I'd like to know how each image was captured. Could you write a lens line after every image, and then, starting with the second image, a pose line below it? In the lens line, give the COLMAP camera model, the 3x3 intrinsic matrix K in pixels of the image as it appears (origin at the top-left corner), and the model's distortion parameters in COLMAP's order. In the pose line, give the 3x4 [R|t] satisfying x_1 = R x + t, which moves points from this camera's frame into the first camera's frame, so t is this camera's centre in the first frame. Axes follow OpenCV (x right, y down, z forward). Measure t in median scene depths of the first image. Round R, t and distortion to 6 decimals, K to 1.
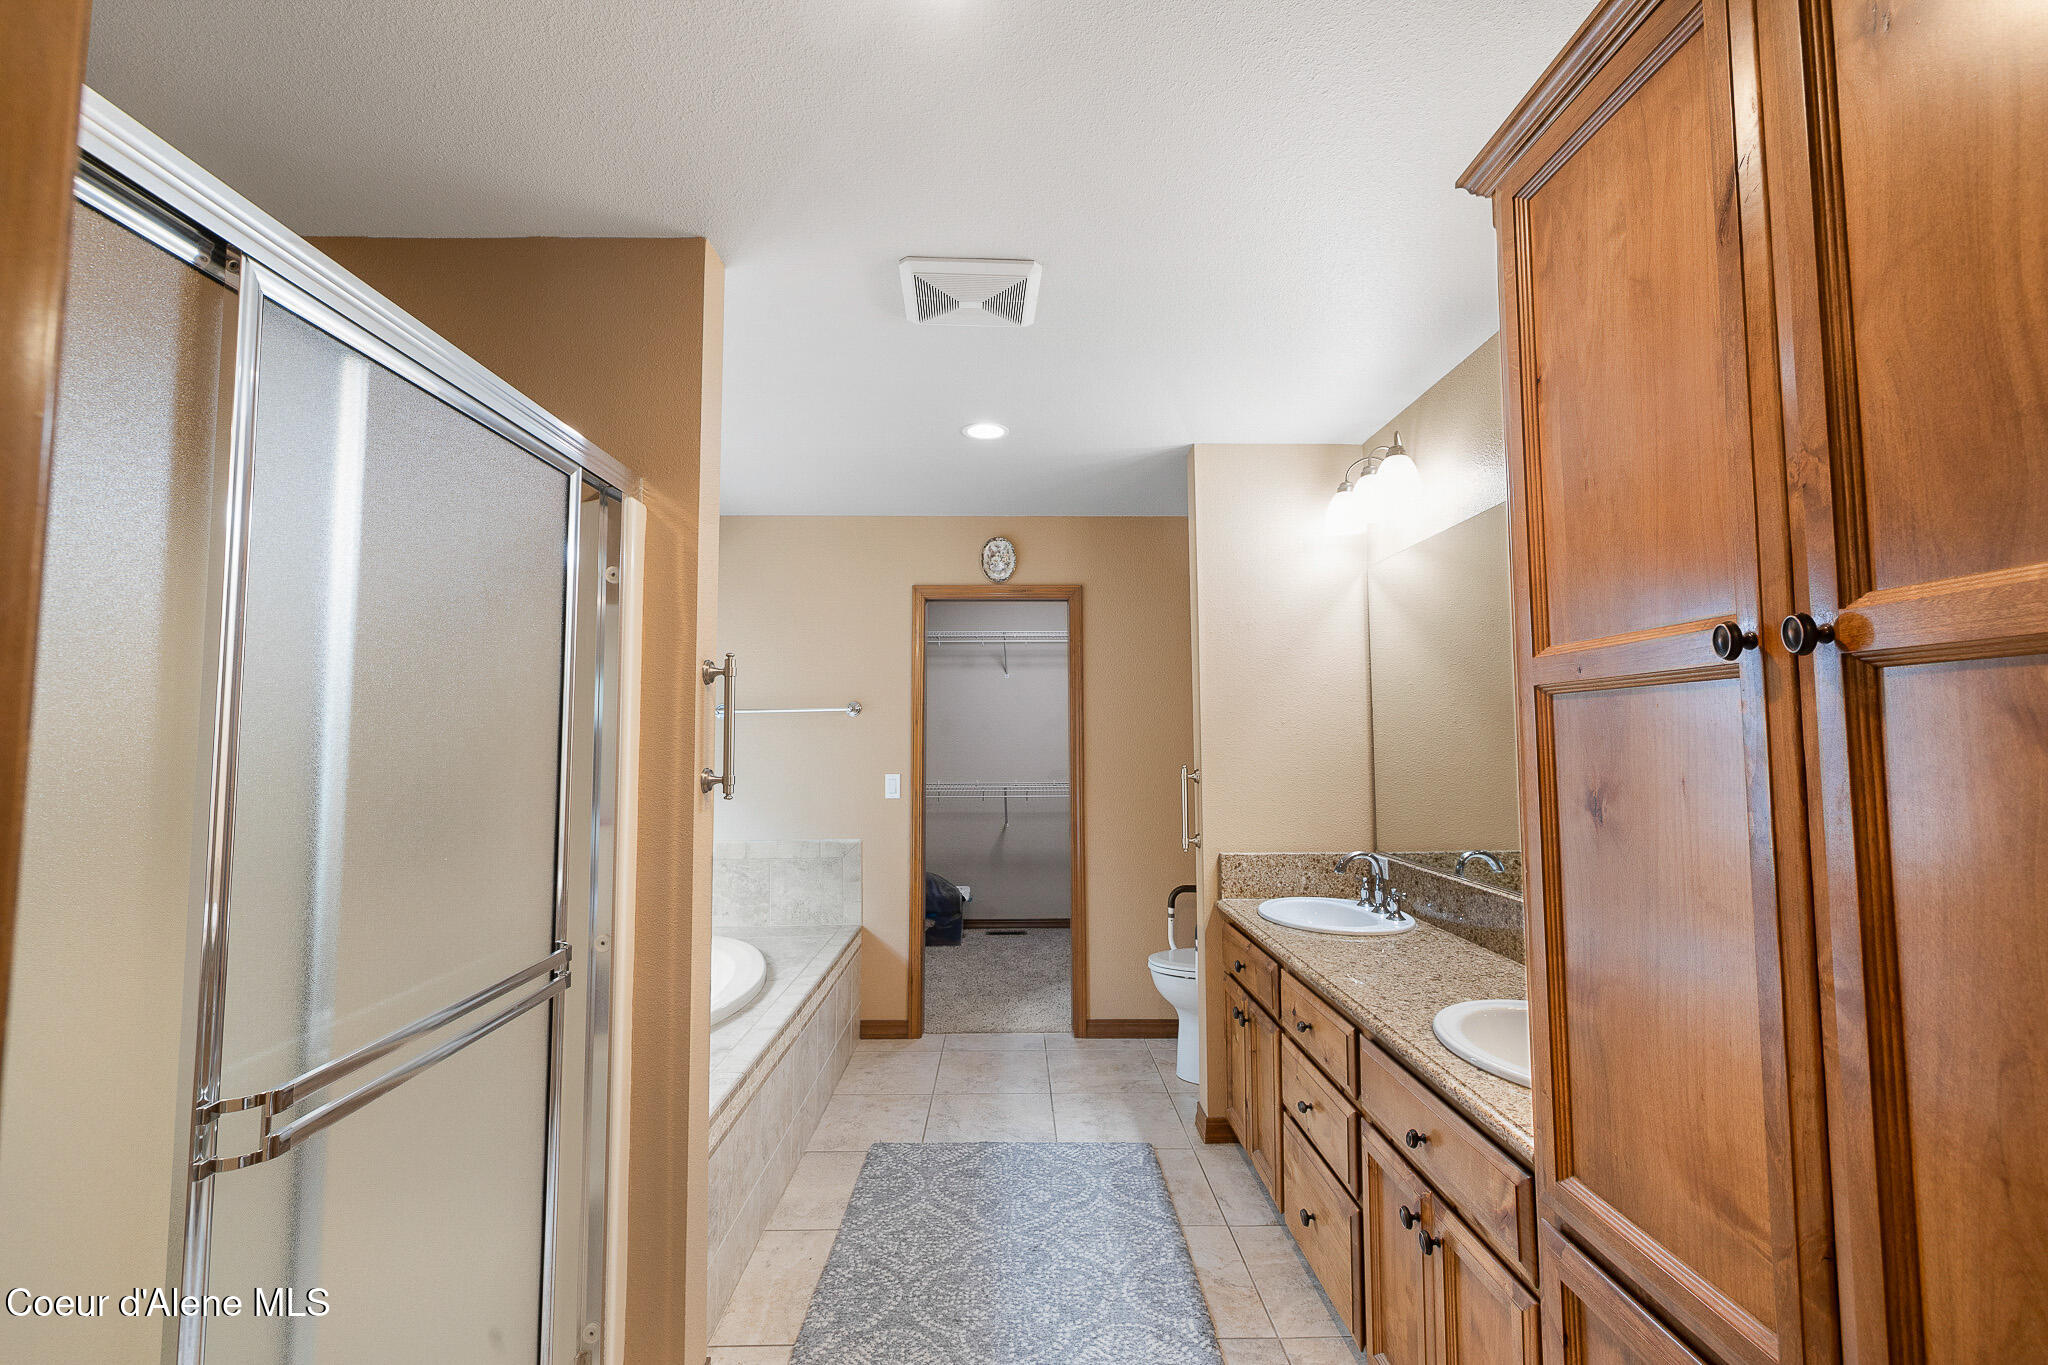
lens RADIAL K [[863.2, 0, 1033.7], [0, 863.2, 679.1], [0, 0, 1]] dist [0.000379, 0.000187]
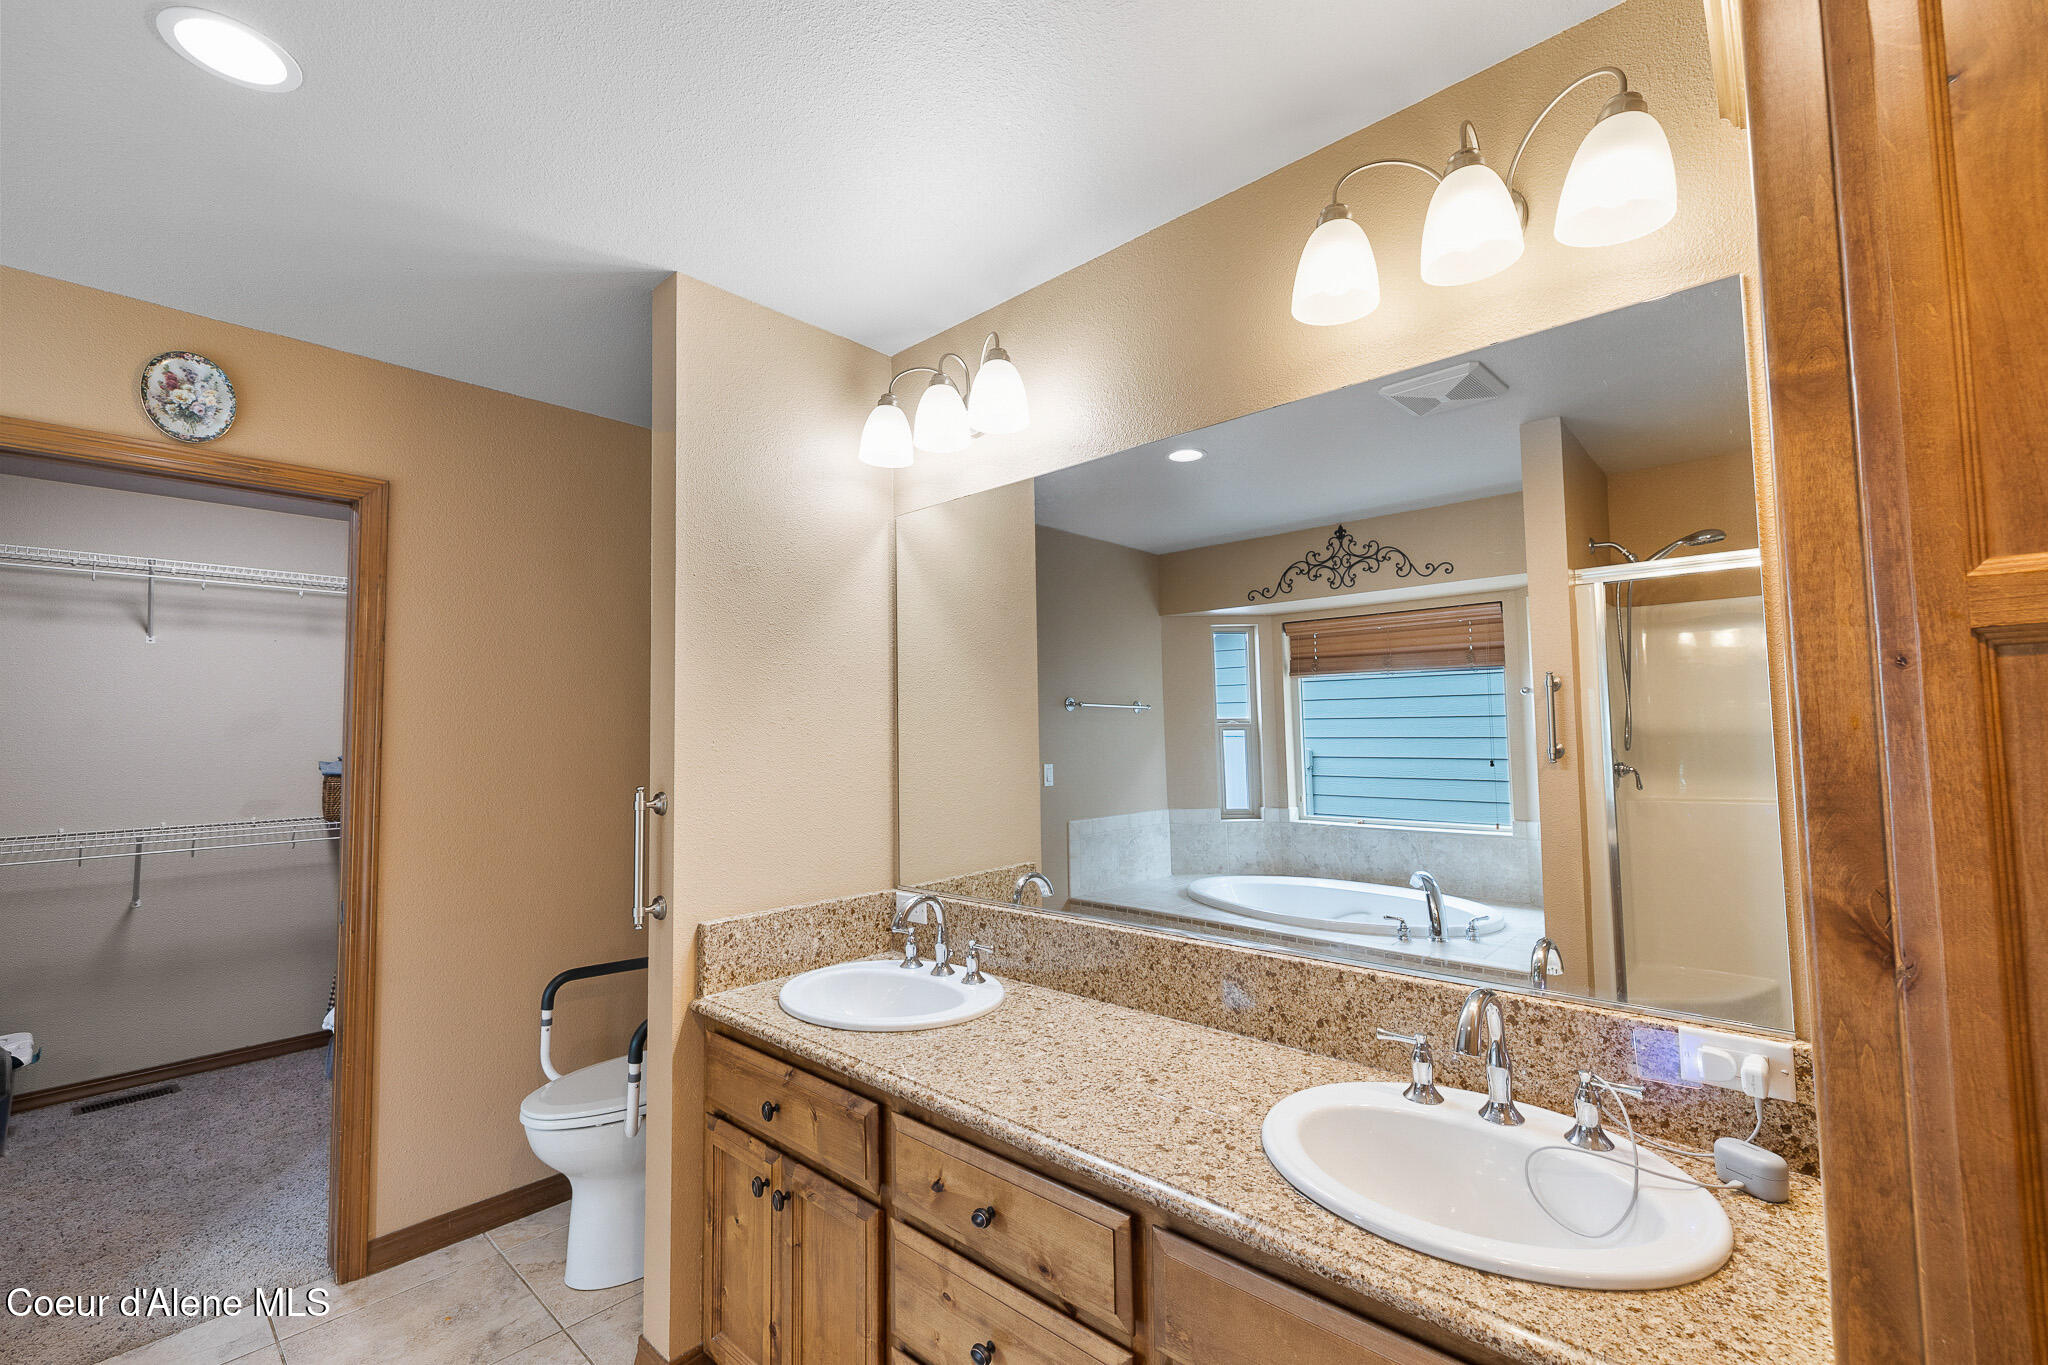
lens RADIAL K [[863.2, 0, 1033.7], [0, 863.2, 680.3], [0, 0, 1]] dist [0.000379, 0.000187]
pose [[0.692767, 0.037077, 0.720207, -0.059981], [-0.035280, 0.999224, -0.017505, 0.020639], [-0.720298, -0.013282, 0.693538, 0.305194]]
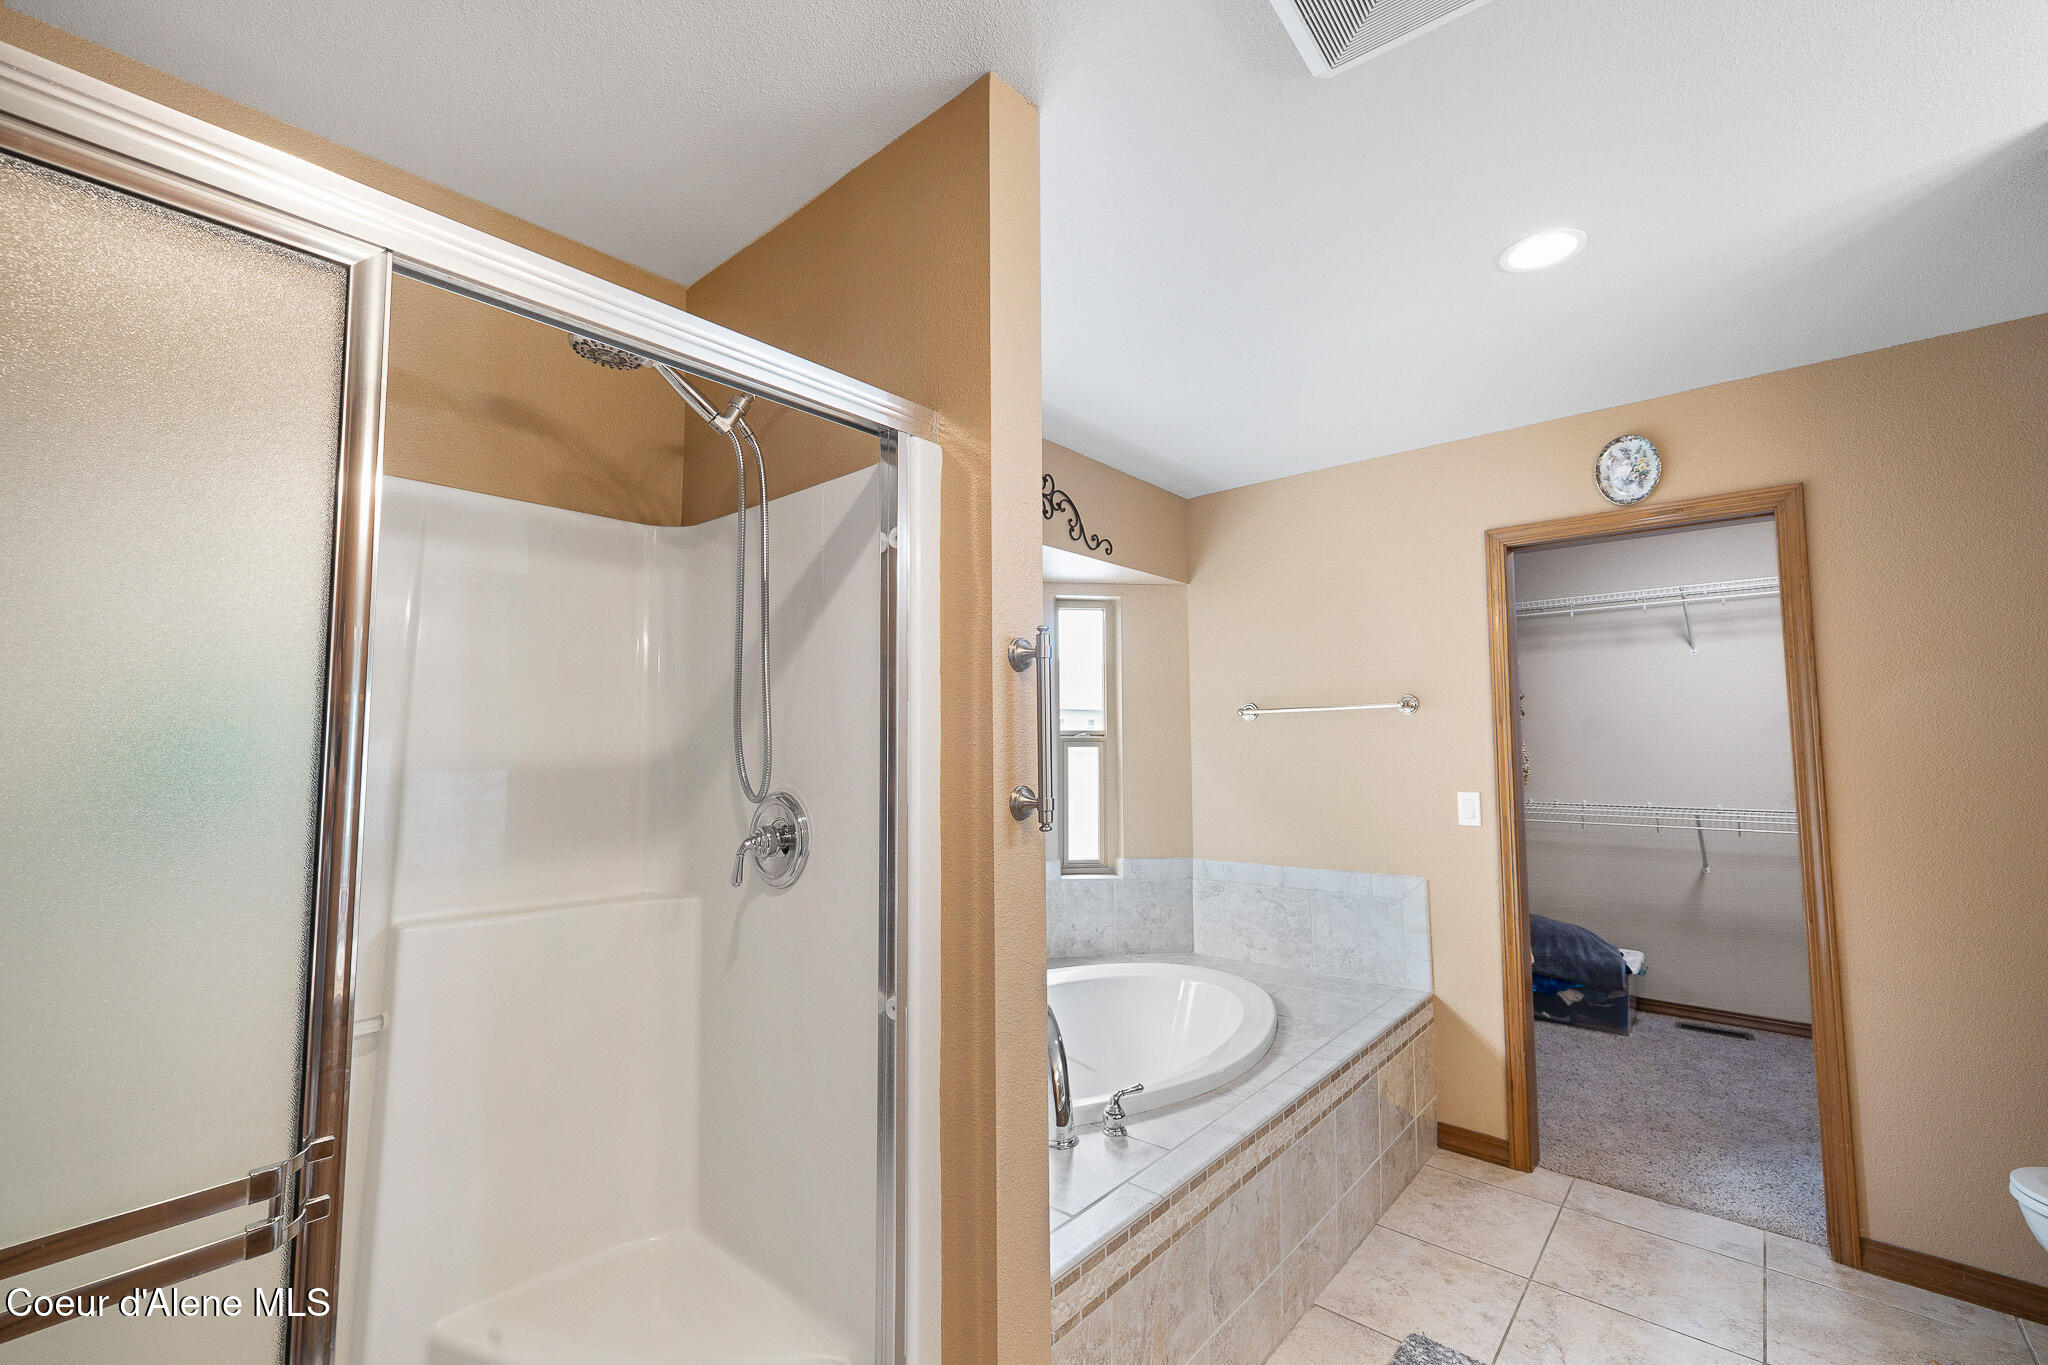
lens RADIAL K [[863.2, 0, 1022.8], [0, 863.2, 679.4], [0, 0, 1]] dist [0.000379, 0.000187]
pose [[0.740571, -0.049097, -0.670183, 0.053640], [0.046724, 0.998676, -0.021530, 0.013585], [0.670352, -0.015369, 0.741884, 0.217984]]
